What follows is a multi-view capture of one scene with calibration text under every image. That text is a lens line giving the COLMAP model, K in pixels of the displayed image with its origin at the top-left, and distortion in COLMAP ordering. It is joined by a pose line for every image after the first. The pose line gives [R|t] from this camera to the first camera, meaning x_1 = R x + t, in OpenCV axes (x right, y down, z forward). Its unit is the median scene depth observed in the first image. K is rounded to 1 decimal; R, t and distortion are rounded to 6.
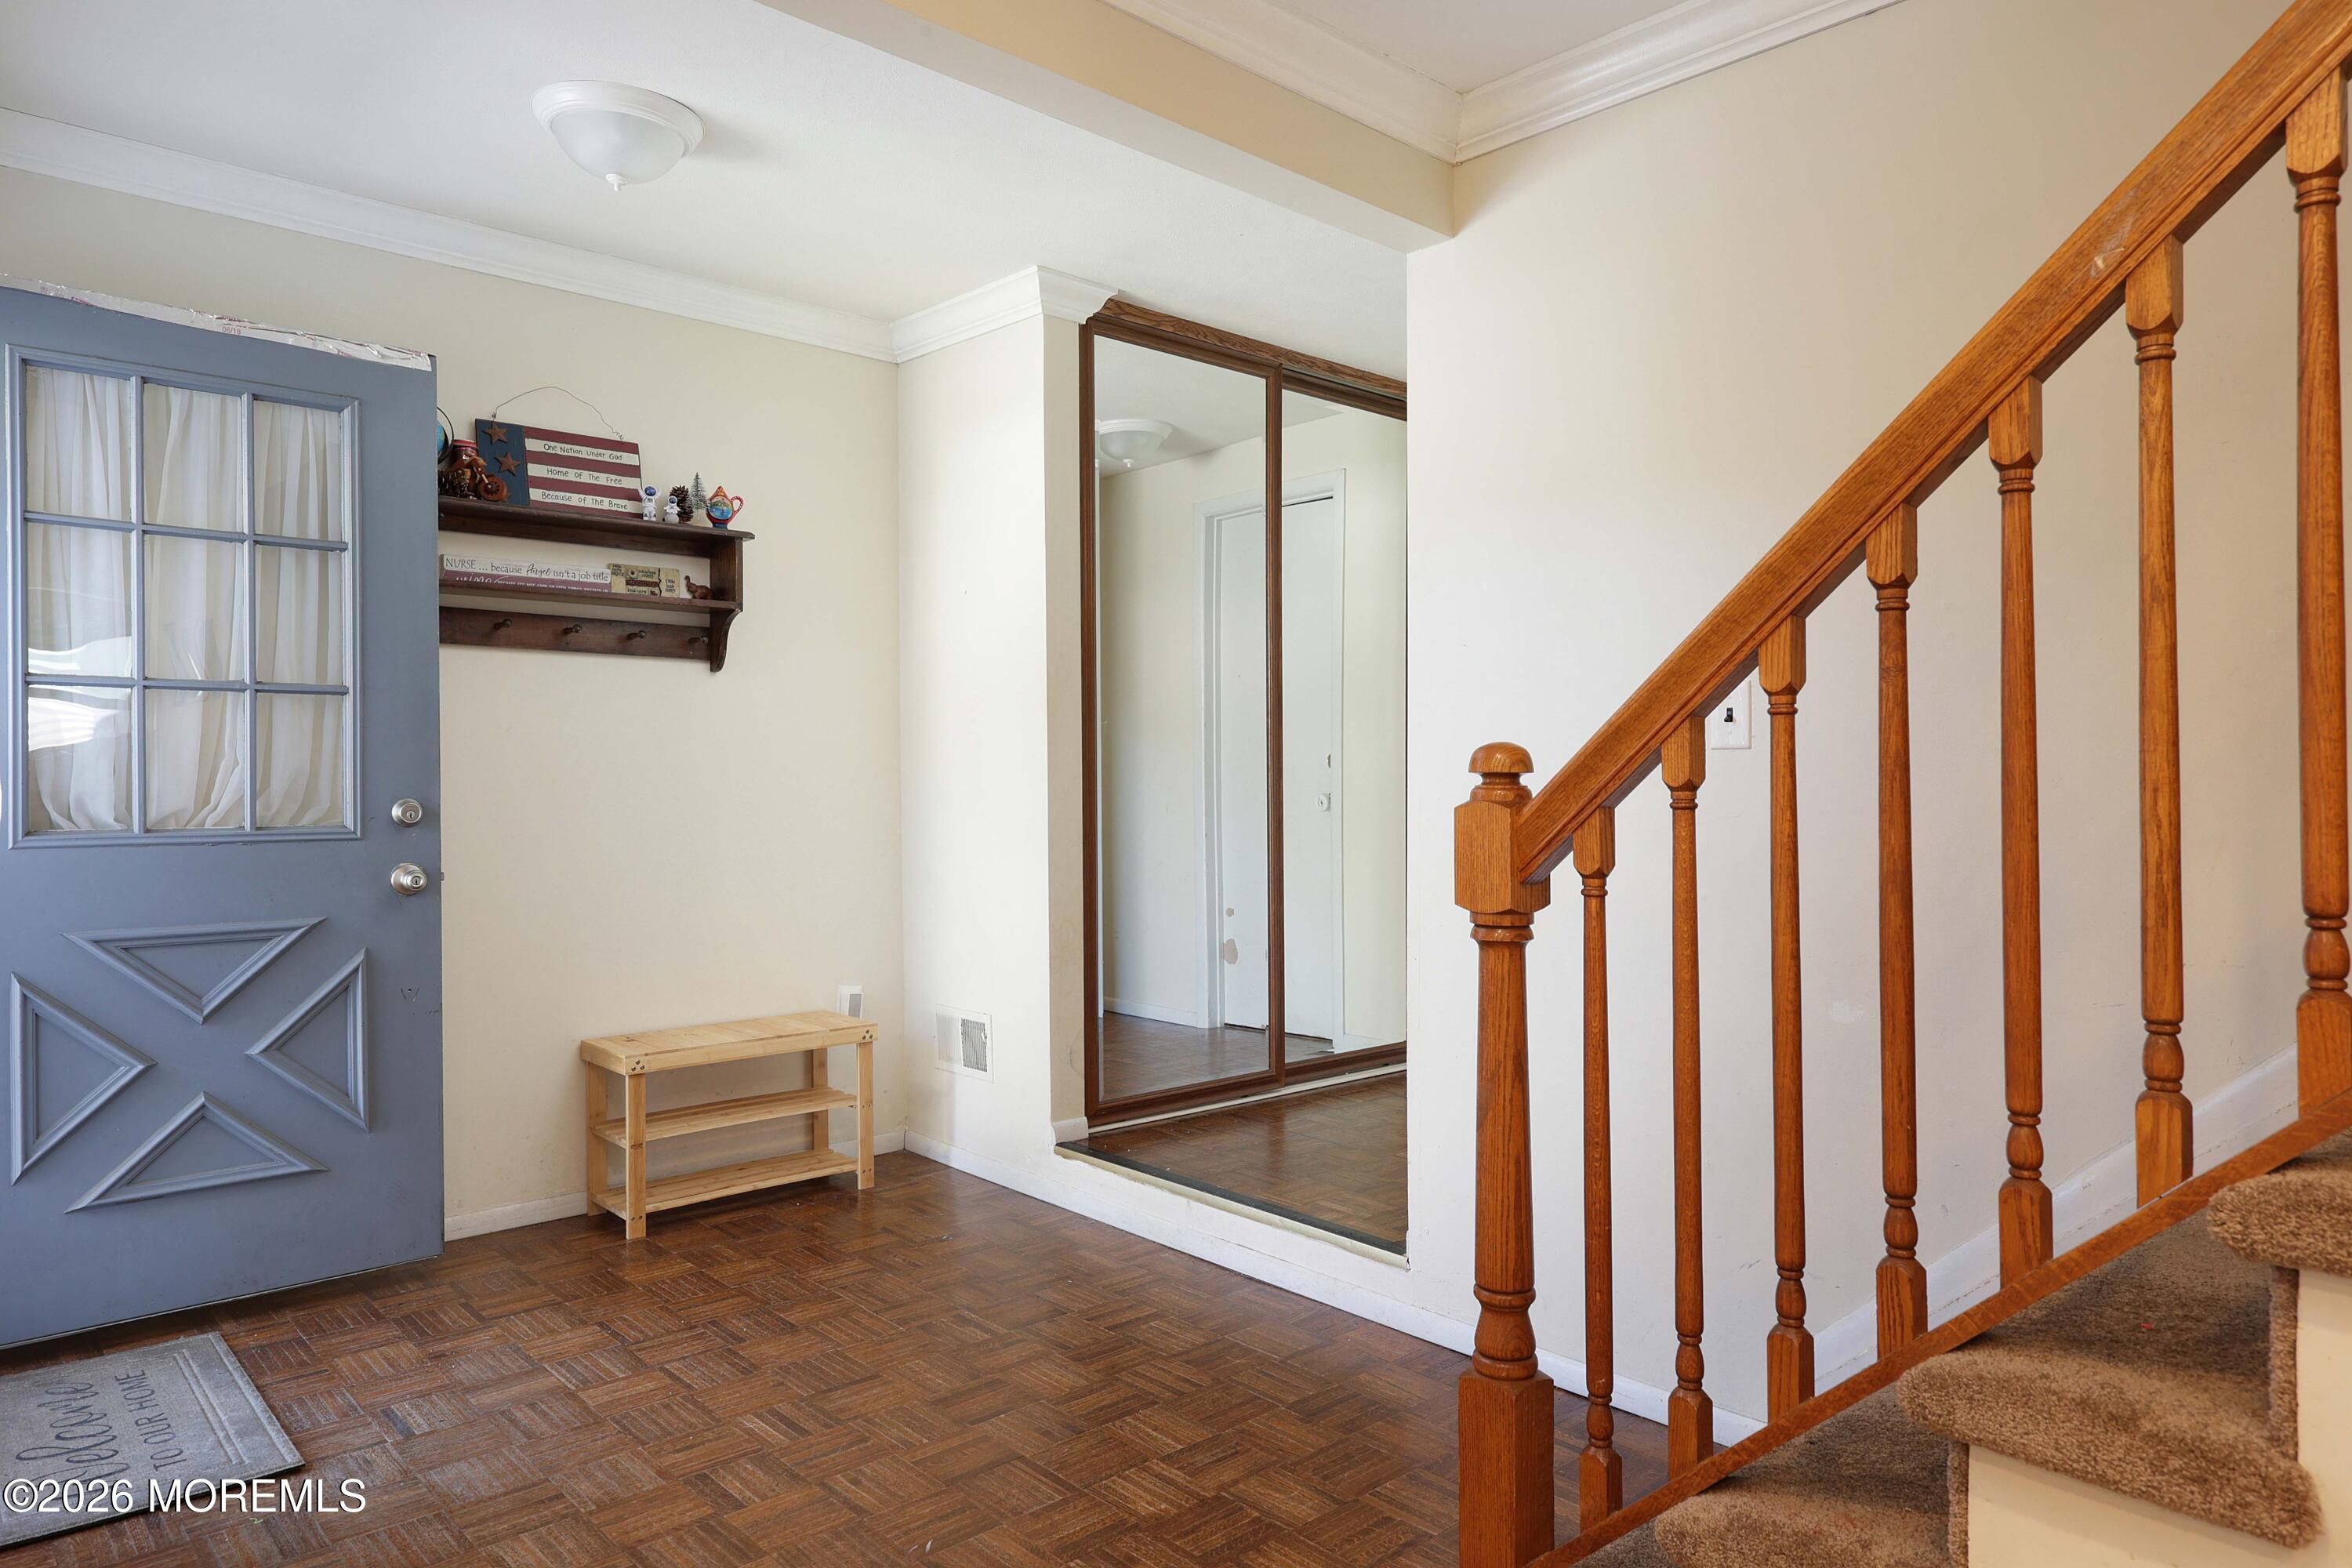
lens RADIAL K [[1445.1, 0, 1176.0], [0, 1445.1, 784.0], [0, 0, 1]] dist [0.001276, 0.000152]
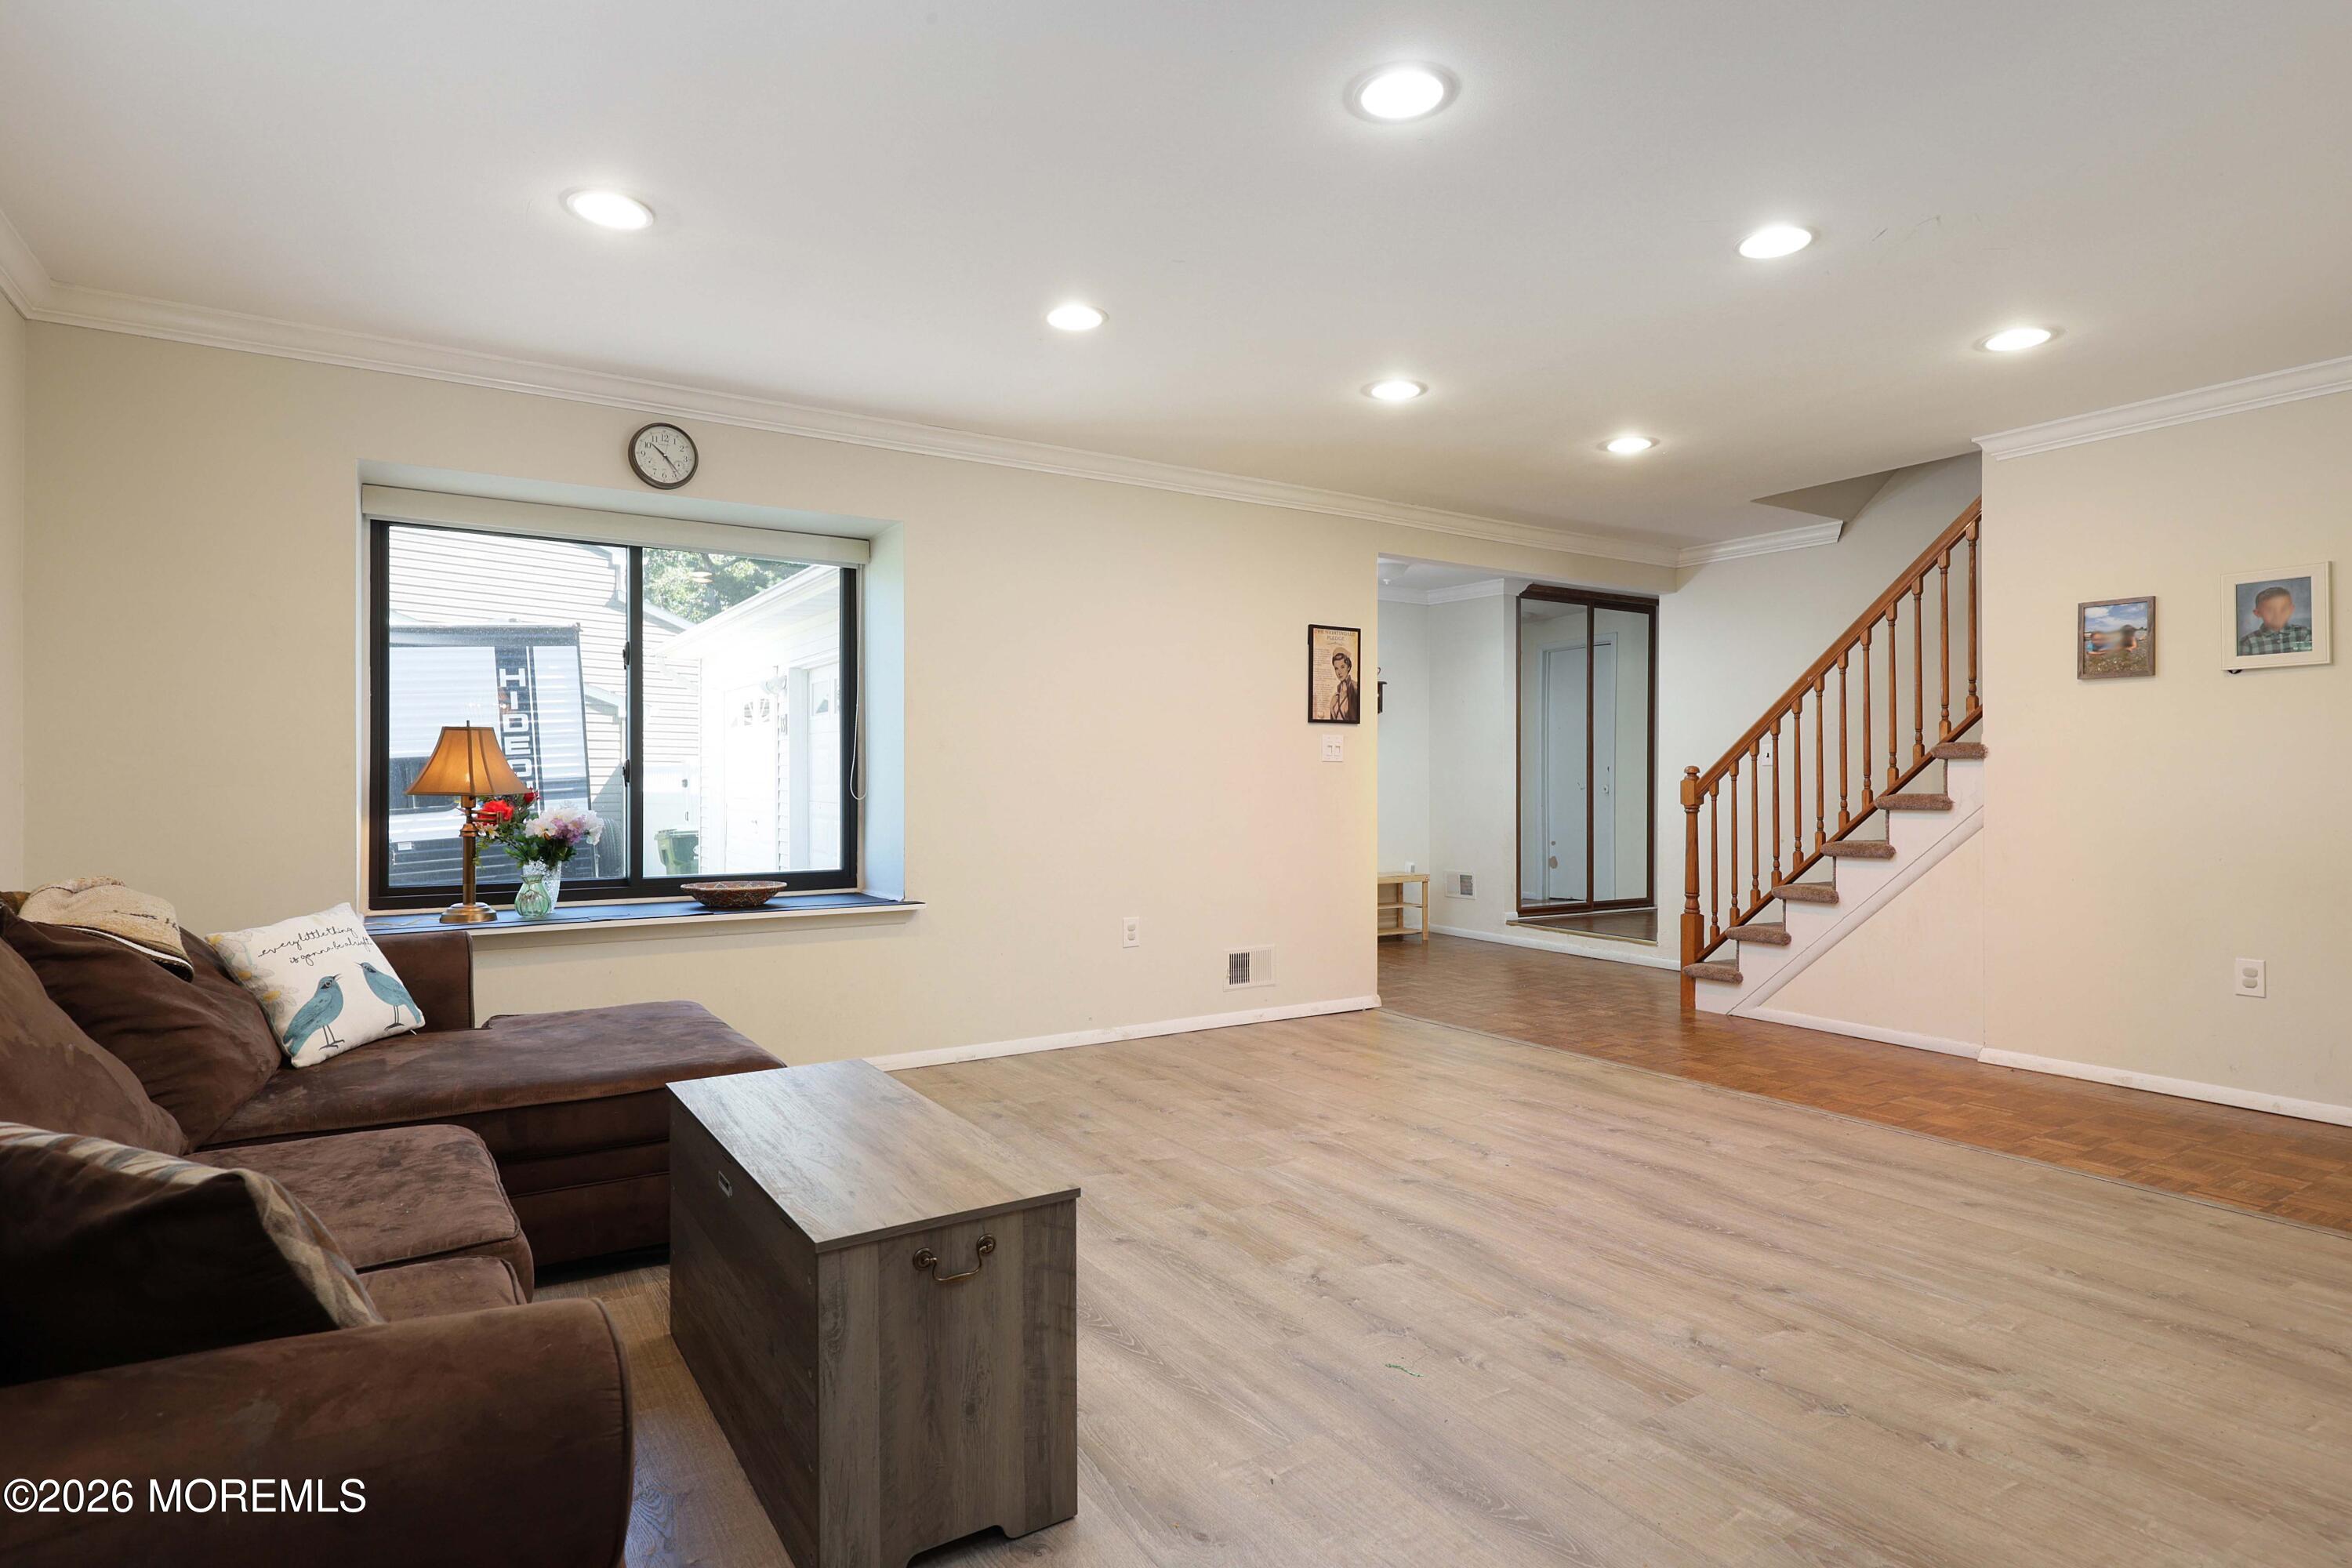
lens RADIAL K [[1246.1, 0, 1176.0], [0, 1246.1, 784.0], [0, 0, 1]] dist [0.002041, 0.000011]
pose [[0.984638, 0.003199, -0.174581, -0.634547], [-0.003732, 0.999989, -0.002722, 0.041374], [0.174571, 0.003332, 0.984639, -2.900543]]
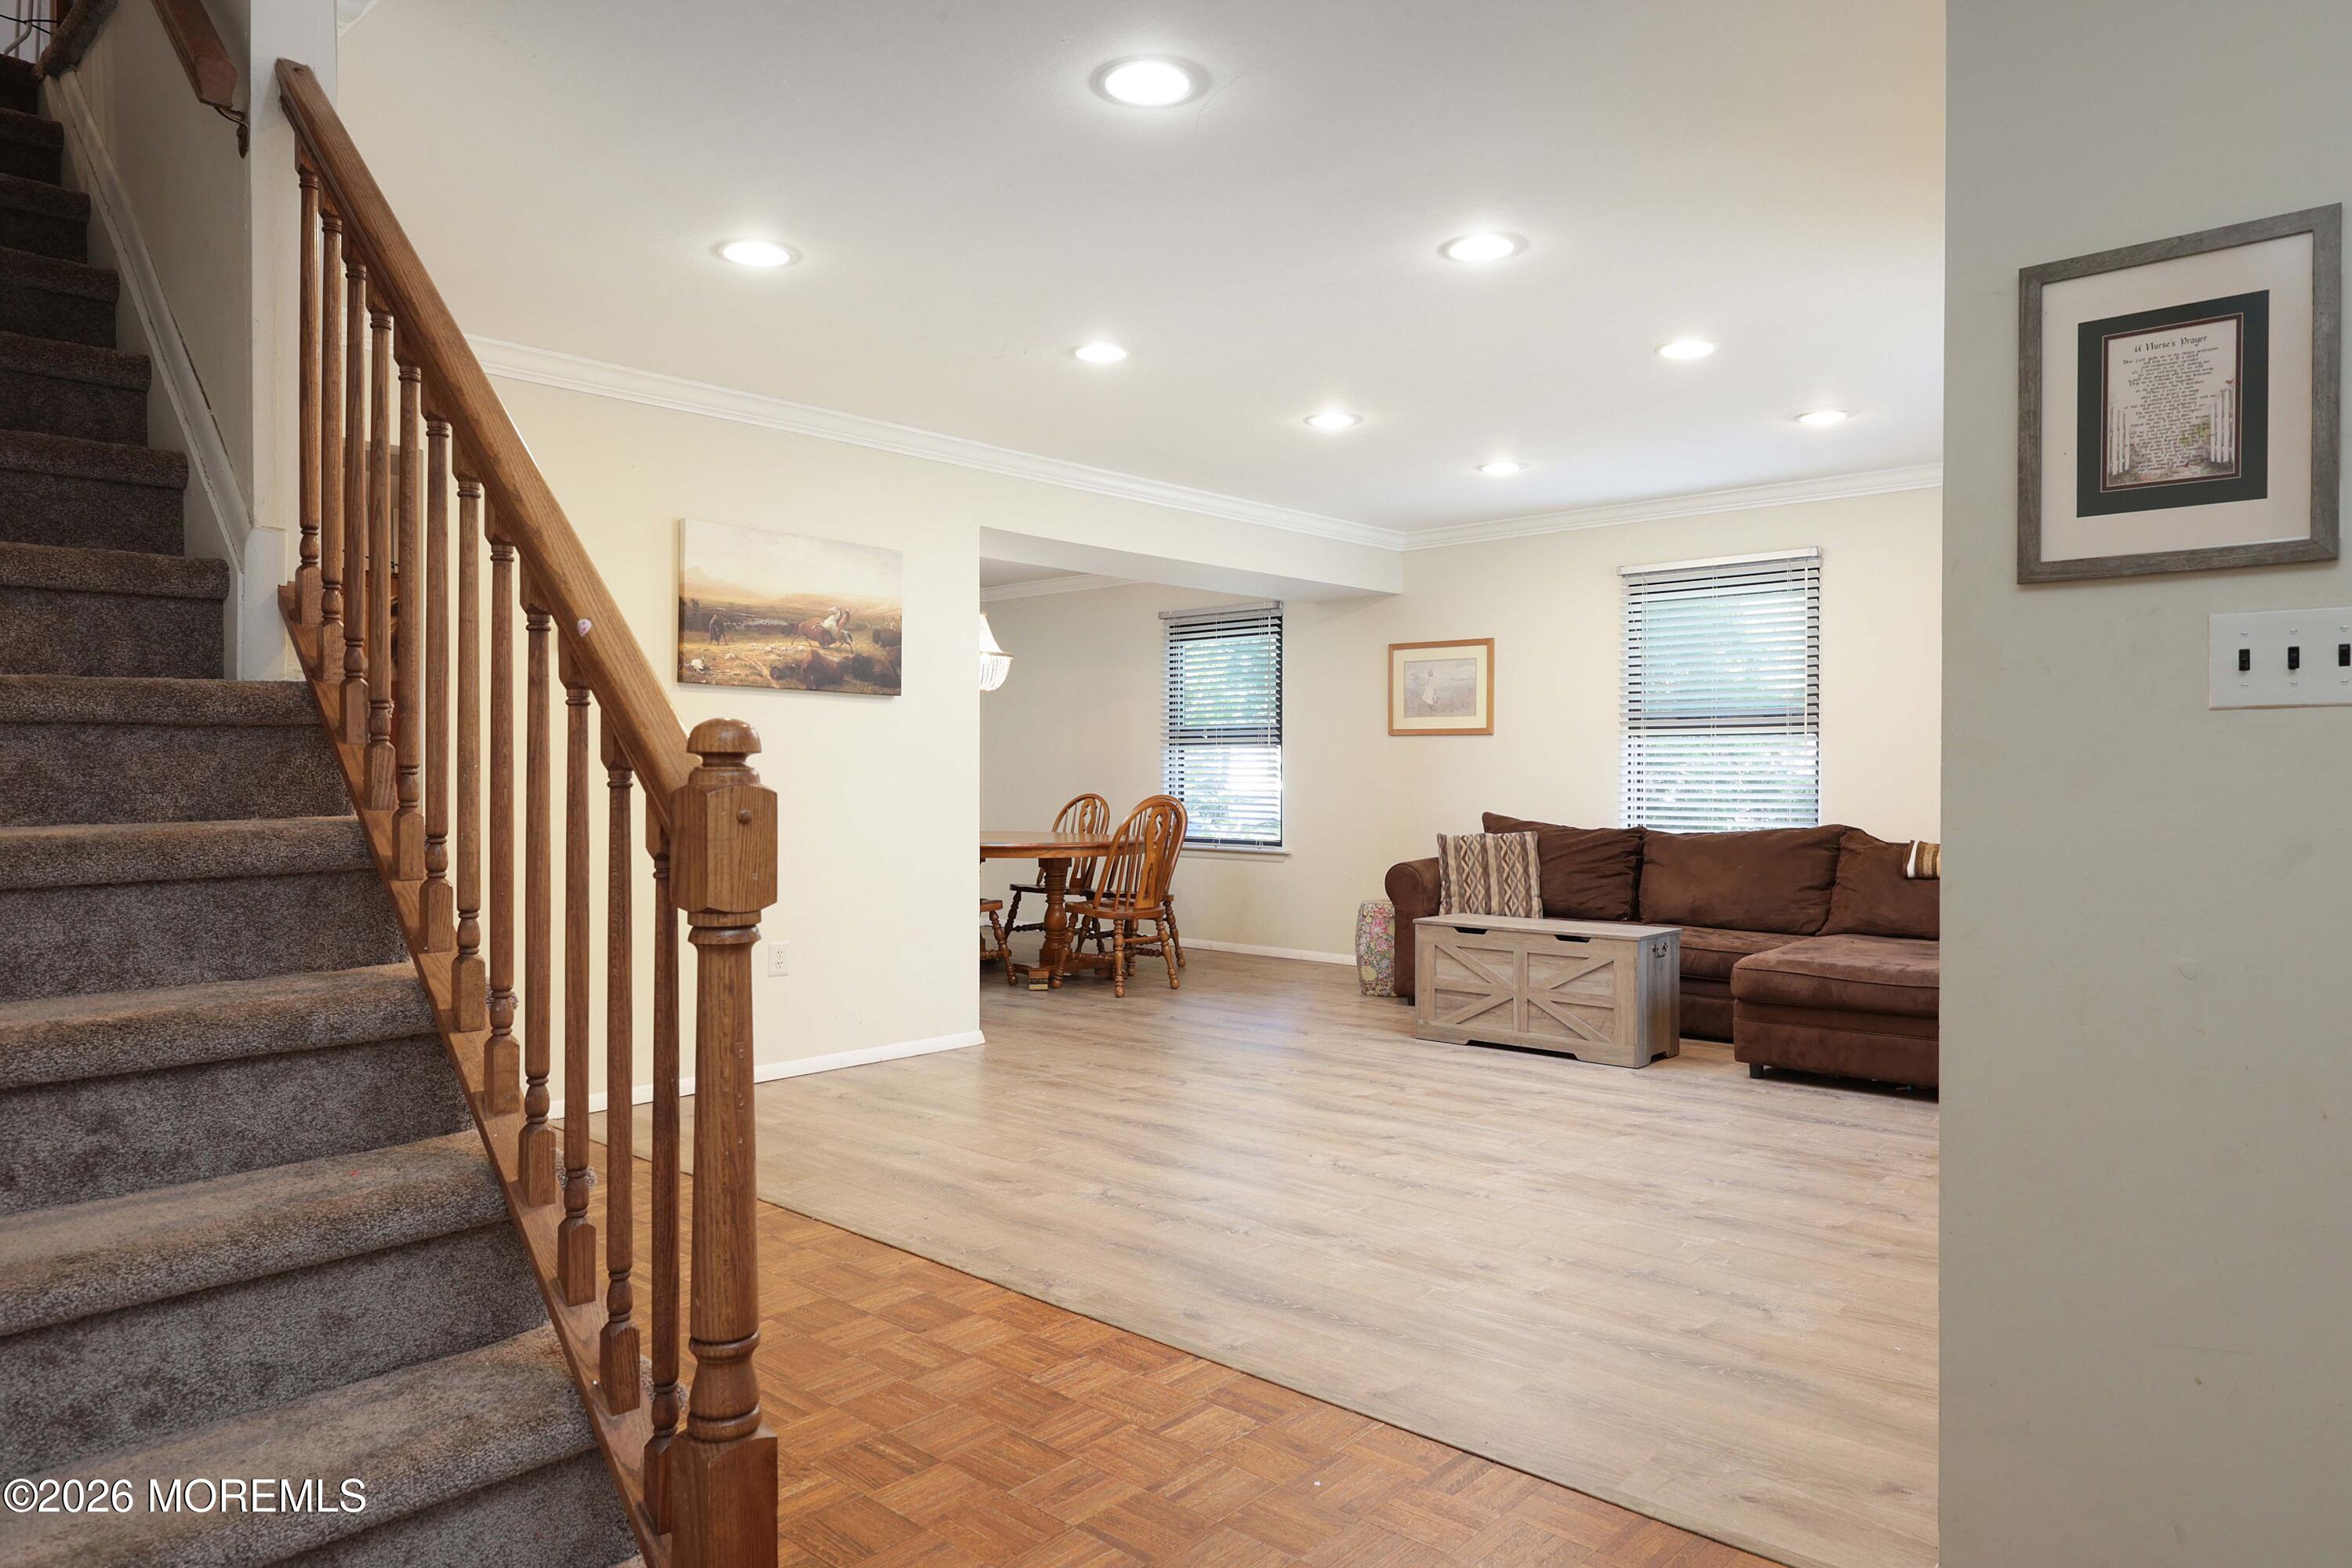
lens RADIAL K [[1445.1, 0, 1176.0], [0, 1445.1, 784.0], [0, 0, 1]] dist [0.001276, 0.000152]
pose [[-0.996177, 0.007145, -0.087060, 0.595976], [0.005014, 0.999683, 0.024666, -0.091359], [0.087209, 0.024135, -0.995898, 6.143447]]
